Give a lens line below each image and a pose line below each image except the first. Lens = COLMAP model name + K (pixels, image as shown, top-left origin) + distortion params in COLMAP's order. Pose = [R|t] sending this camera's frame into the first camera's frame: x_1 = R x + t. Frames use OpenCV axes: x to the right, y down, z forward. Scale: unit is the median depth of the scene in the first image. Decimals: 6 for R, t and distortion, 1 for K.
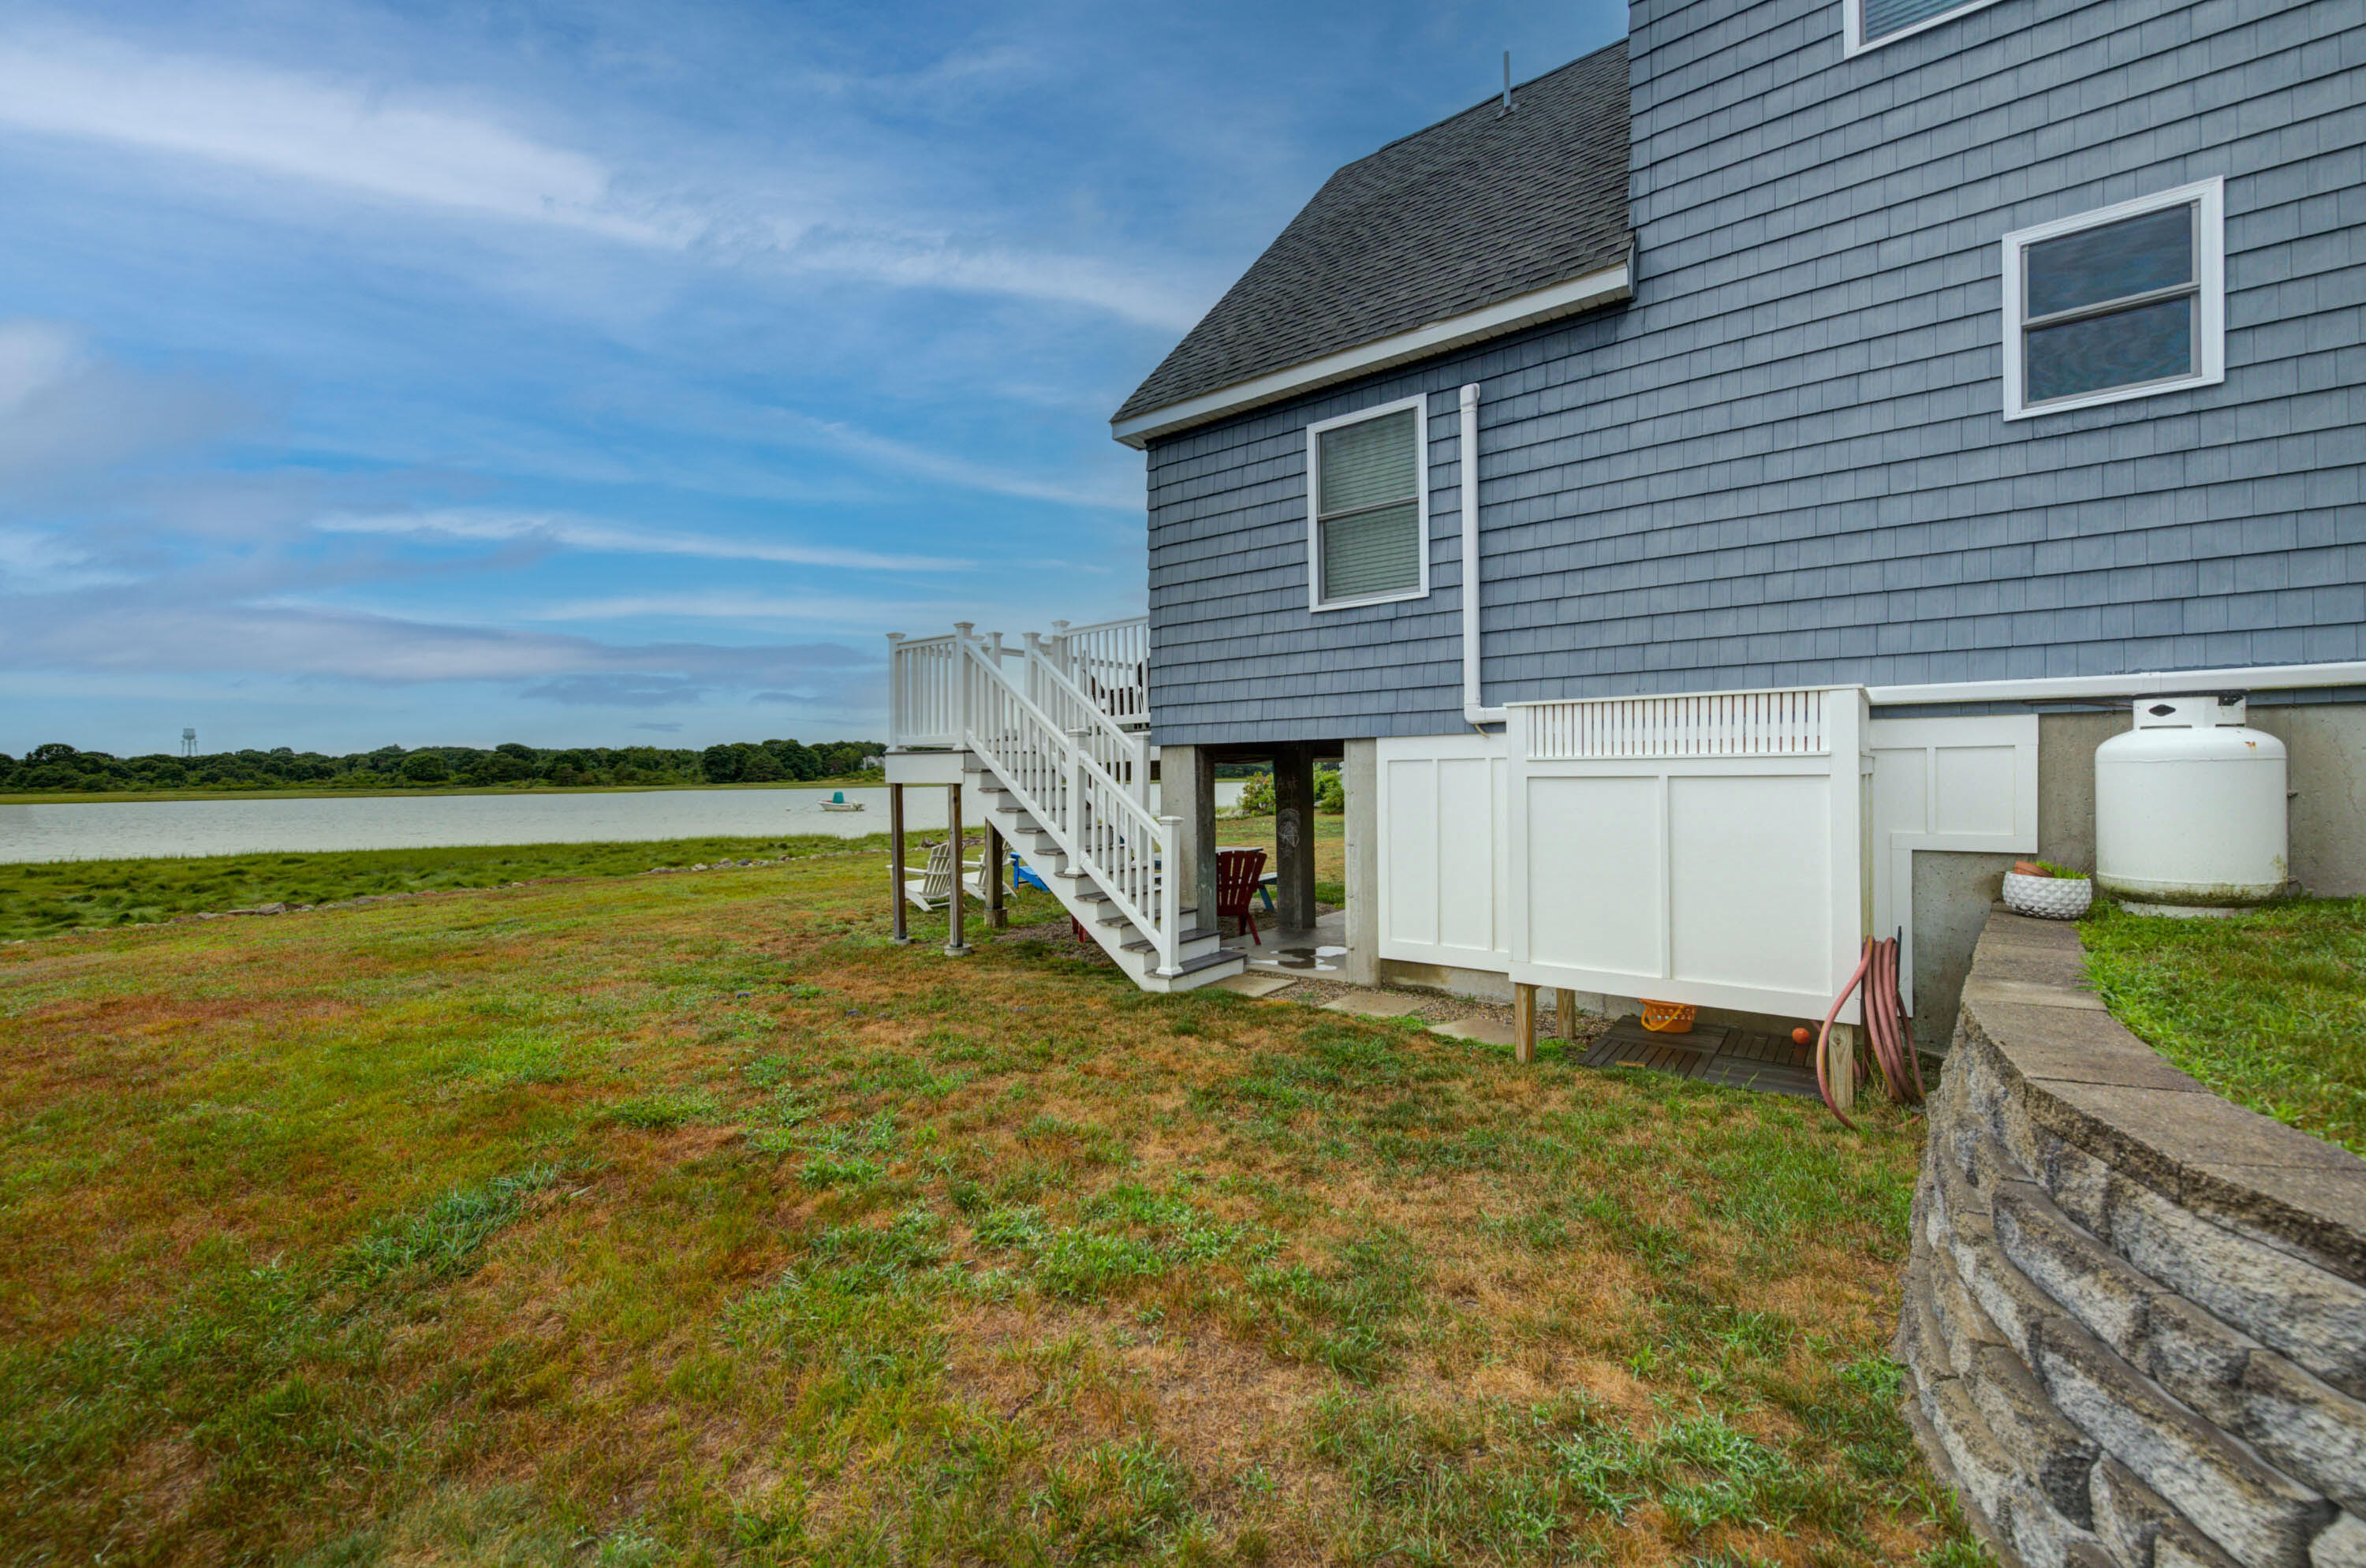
lens RADIAL K [[937.1, 0, 1178.5], [0, 937.1, 786.3], [0, 0, 1]] dist [0.001496, -0.002673]
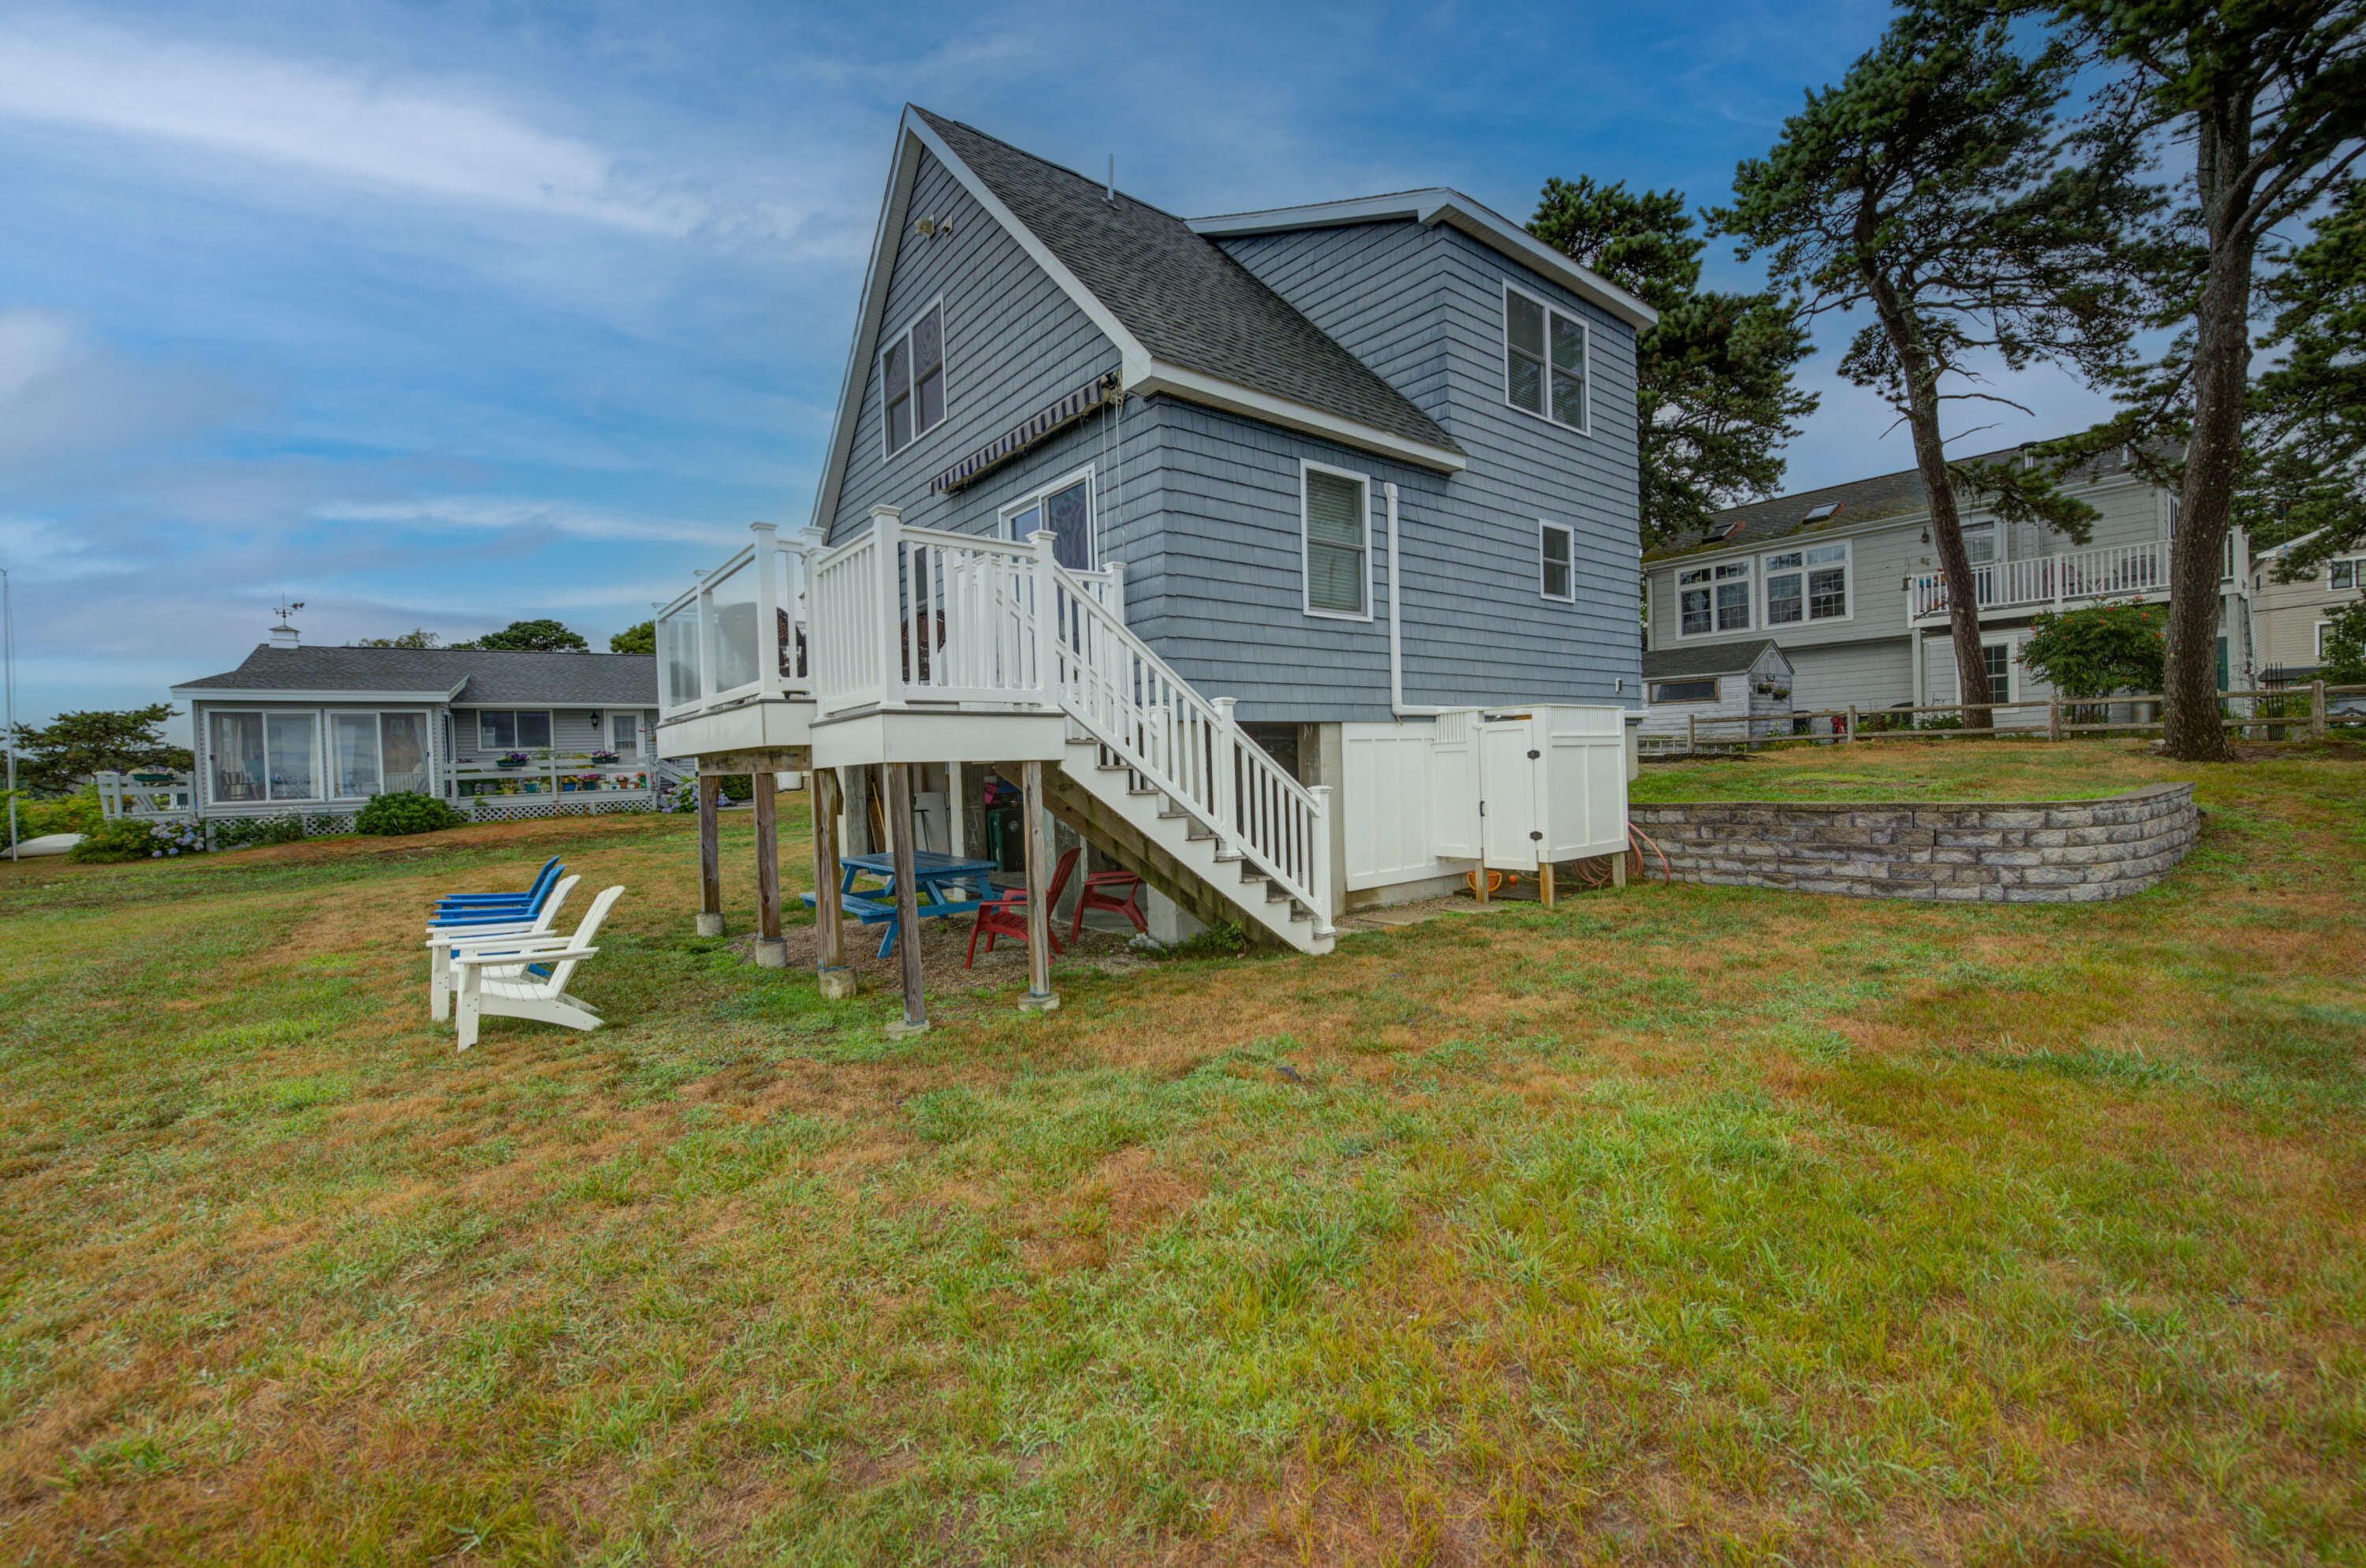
lens RADIAL K [[937.1, 0, 1178.5], [0, 937.1, 786.3], [0, 0, 1]] dist [0.001496, -0.002673]
pose [[0.238515, -0.016608, 0.970997, -1.133472], [0.039534, 0.999191, 0.007379, 0.018566], [-0.970334, 0.036627, 0.238979, 0.938390]]
